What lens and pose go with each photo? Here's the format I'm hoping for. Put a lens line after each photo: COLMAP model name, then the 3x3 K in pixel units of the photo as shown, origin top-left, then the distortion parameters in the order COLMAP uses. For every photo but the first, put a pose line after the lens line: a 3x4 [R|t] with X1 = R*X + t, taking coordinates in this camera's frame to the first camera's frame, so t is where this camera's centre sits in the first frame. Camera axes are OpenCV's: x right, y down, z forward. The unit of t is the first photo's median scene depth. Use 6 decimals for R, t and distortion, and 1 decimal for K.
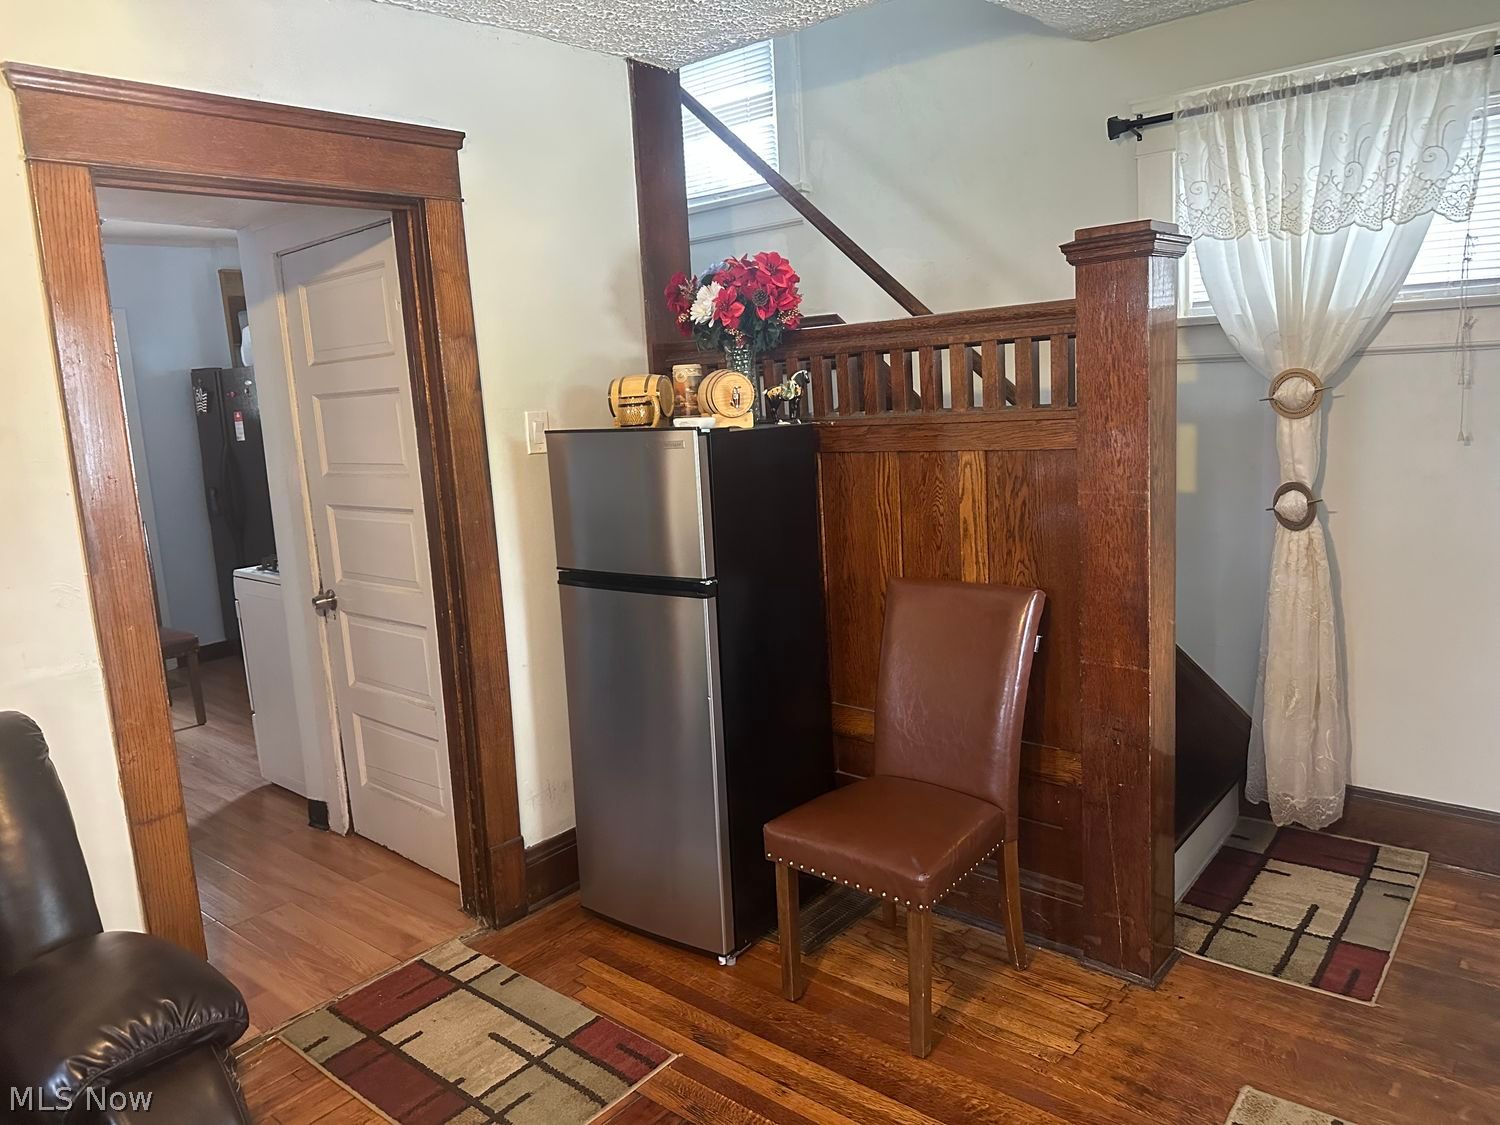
lens RADIAL K [[1045.2, 0, 750.0], [0, 1045.2, 562.5], [0, 0, 1]] dist [0.140221, -0.217311]
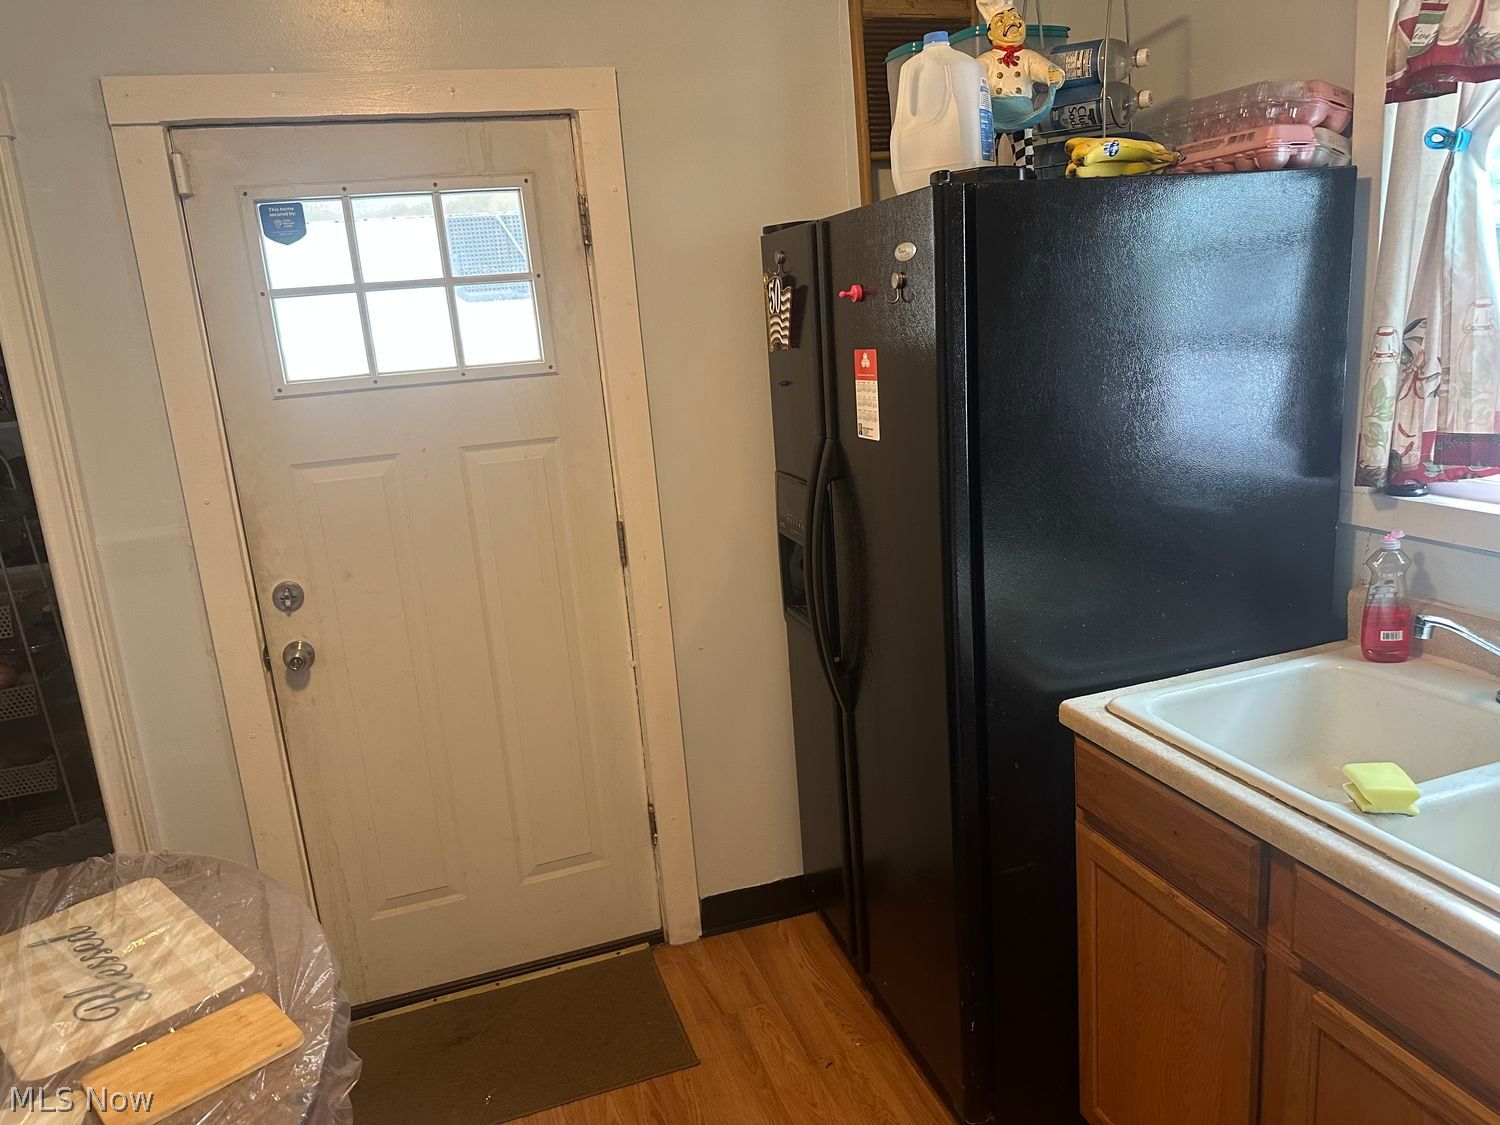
lens RADIAL K [[1069.9, 0, 764.3], [0, 1069.9, 569.1], [0, 0, 1]] dist [0.004345, -0.004807]
pose [[0.854991, 0.116244, -0.505447, -0.326715], [-0.066358, 0.991067, 0.115680, -0.107618], [0.514380, -0.065365, 0.855068, 0.685944]]
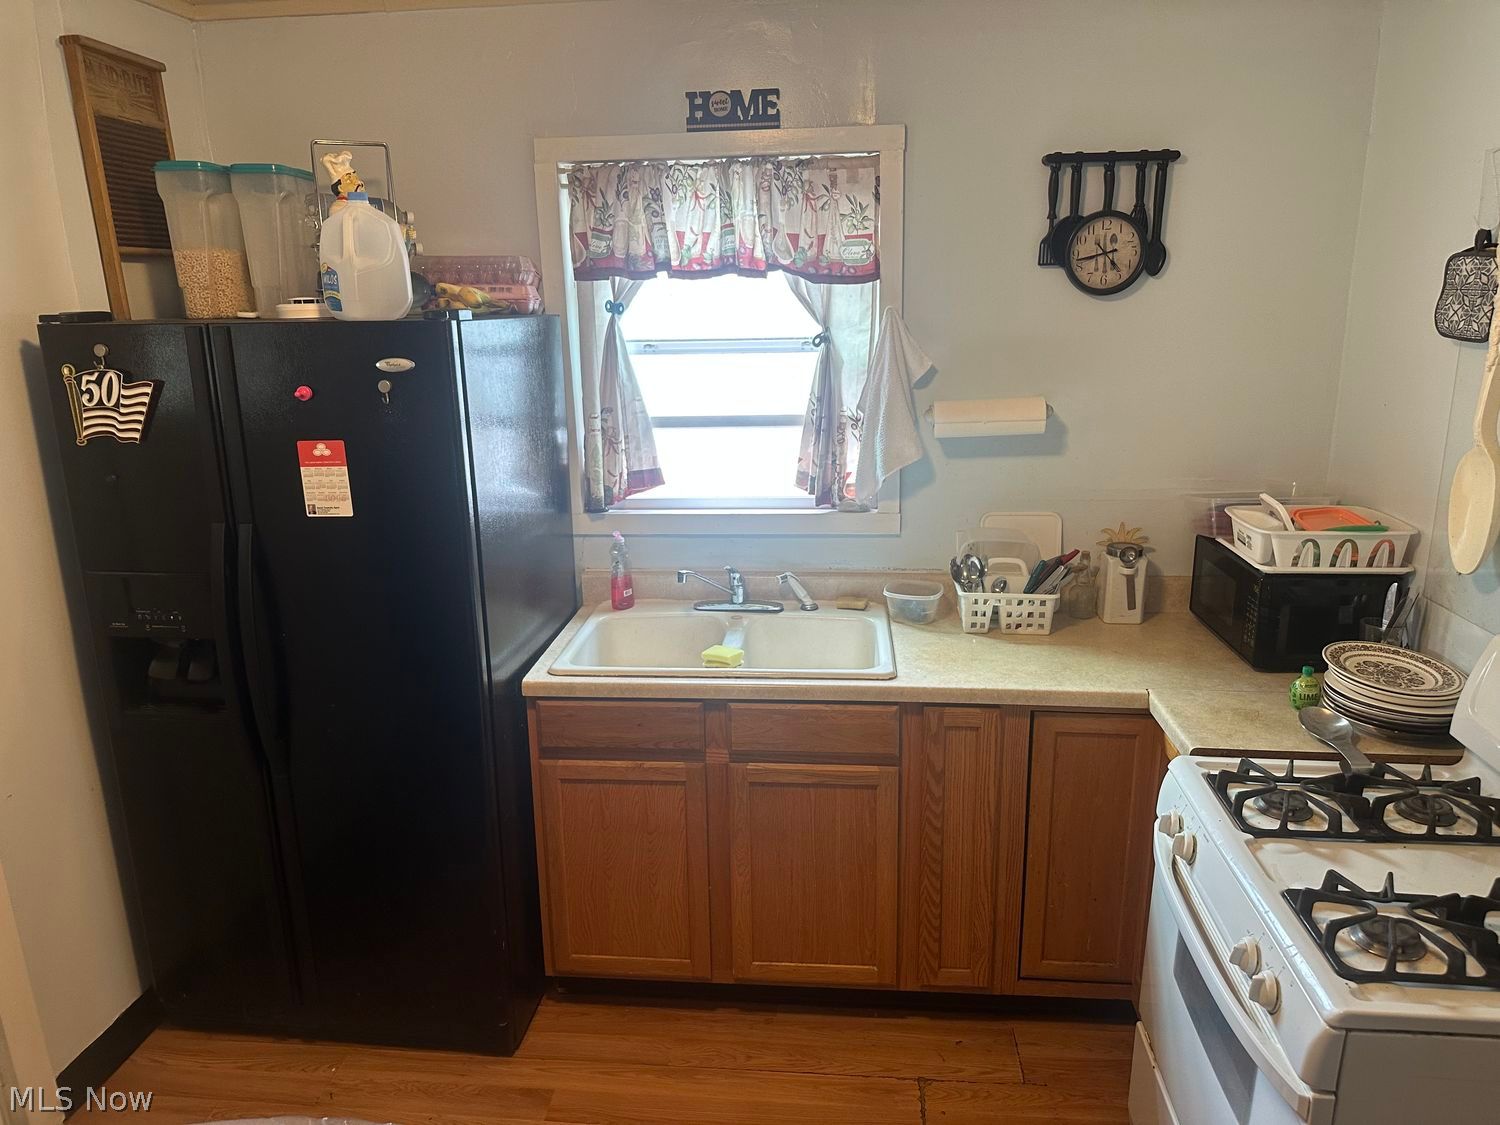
lens RADIAL K [[1045.2, 0, 750.0], [0, 1045.2, 562.5], [0, 0, 1]] dist [0.140221, -0.217311]
pose [[0.821007, -0.095998, 0.562789, -0.559326], [0.069325, 0.995231, 0.068629, -0.110357], [-0.566694, -0.017329, 0.823746, 0.587201]]
